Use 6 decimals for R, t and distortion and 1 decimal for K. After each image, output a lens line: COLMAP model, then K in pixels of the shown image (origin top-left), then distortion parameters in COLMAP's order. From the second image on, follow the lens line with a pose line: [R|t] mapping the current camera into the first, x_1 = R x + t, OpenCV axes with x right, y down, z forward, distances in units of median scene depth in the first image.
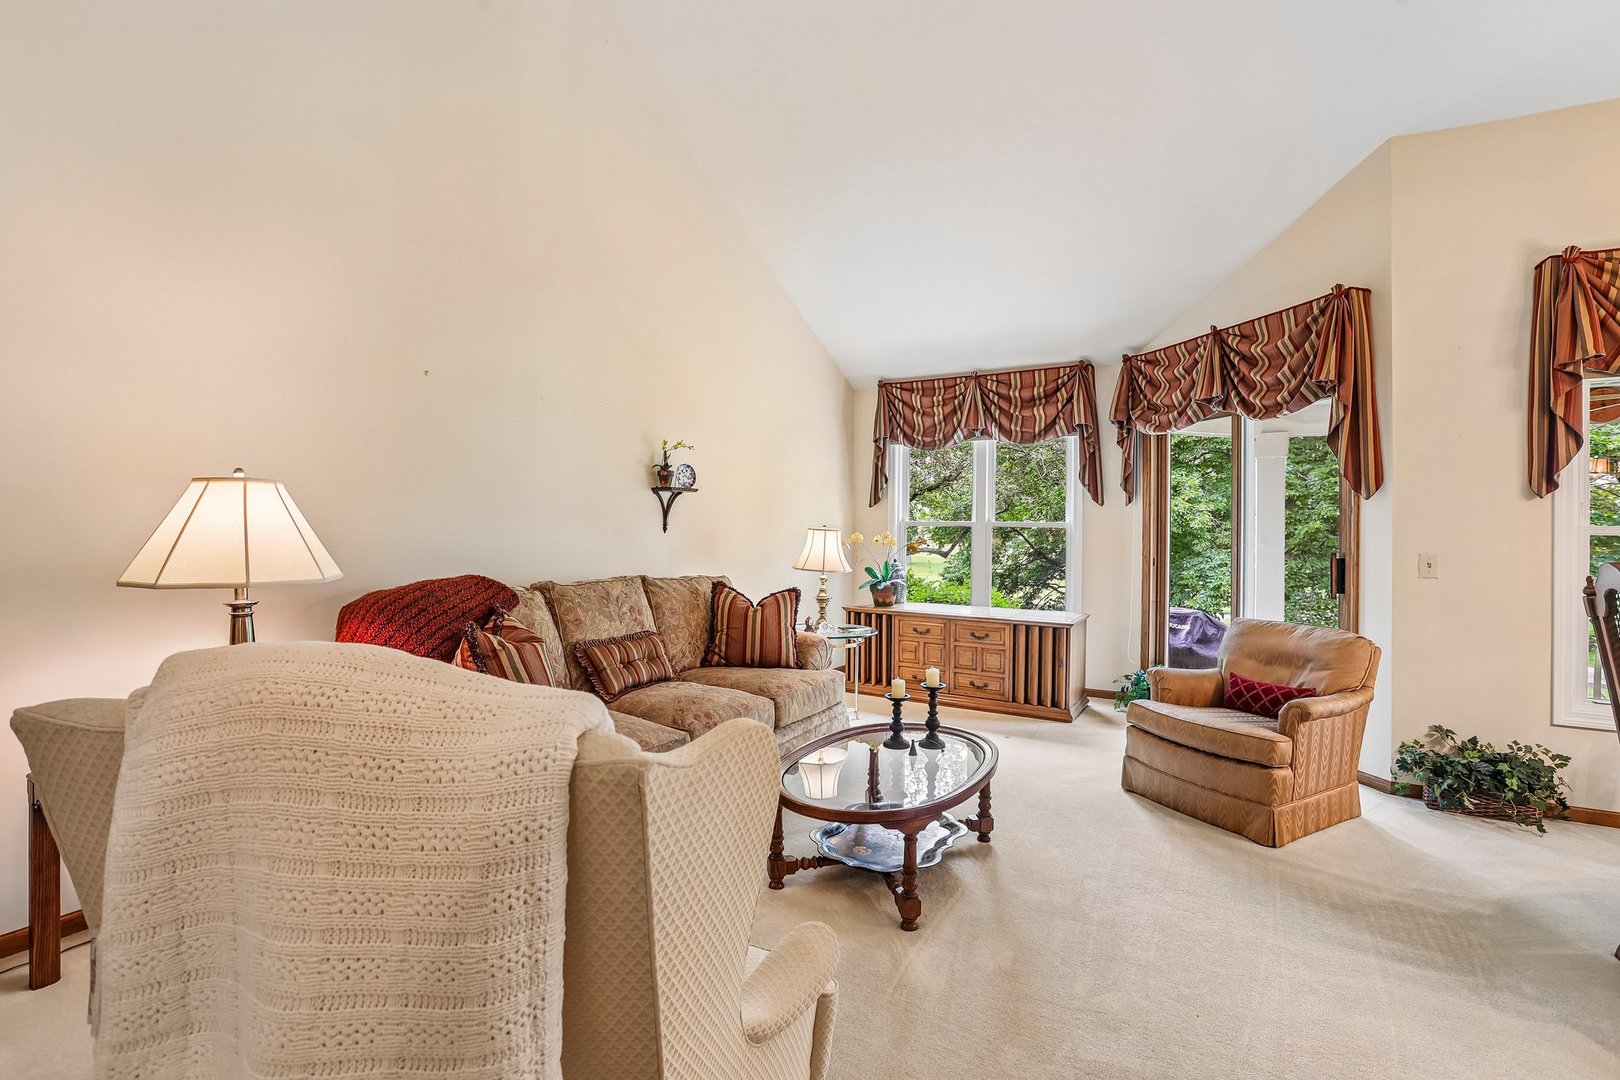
lens RADIAL K [[738.7, 0, 808.8], [0, 738.7, 523.0], [0, 0, 1]] dist [-0.056623, 0.026087]
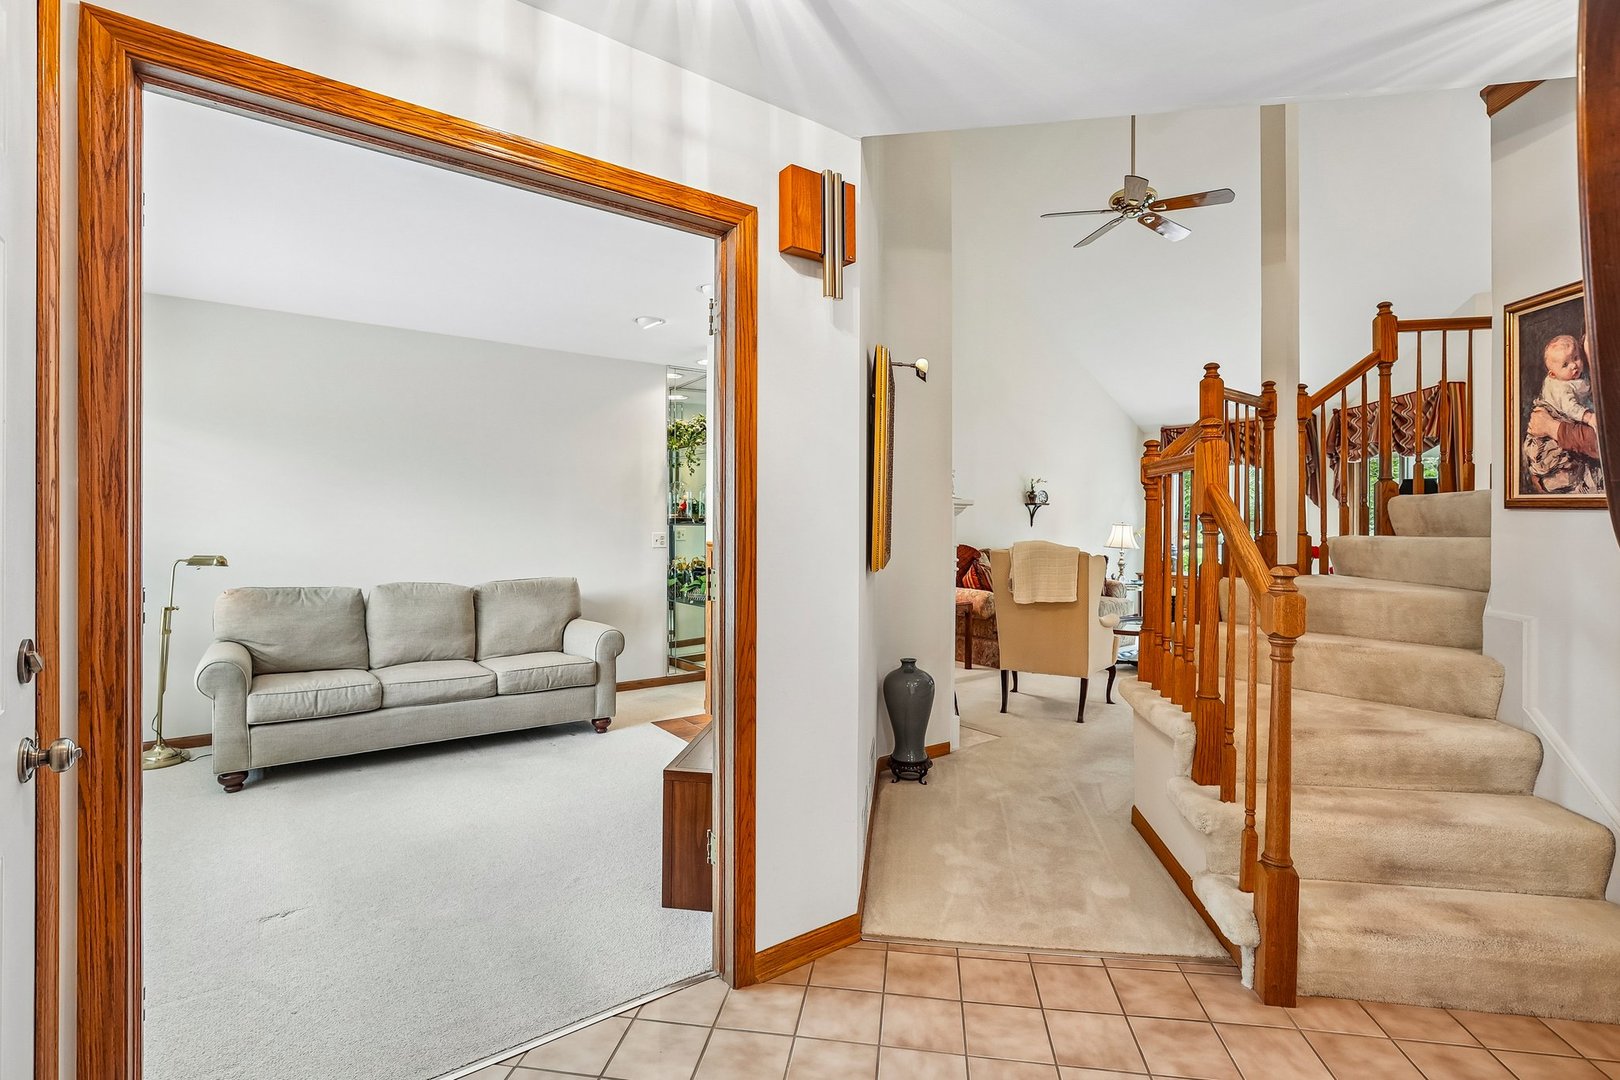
lens RADIAL K [[738.7, 0, 808.8], [0, 738.7, 523.0], [0, 0, 1]] dist [-0.056623, 0.026087]
pose [[0.923345, -0.004810, -0.383941, 0.000361], [0.006225, 0.999978, 0.002442, -0.005456], [0.383921, -0.004645, 0.923354, -0.960544]]
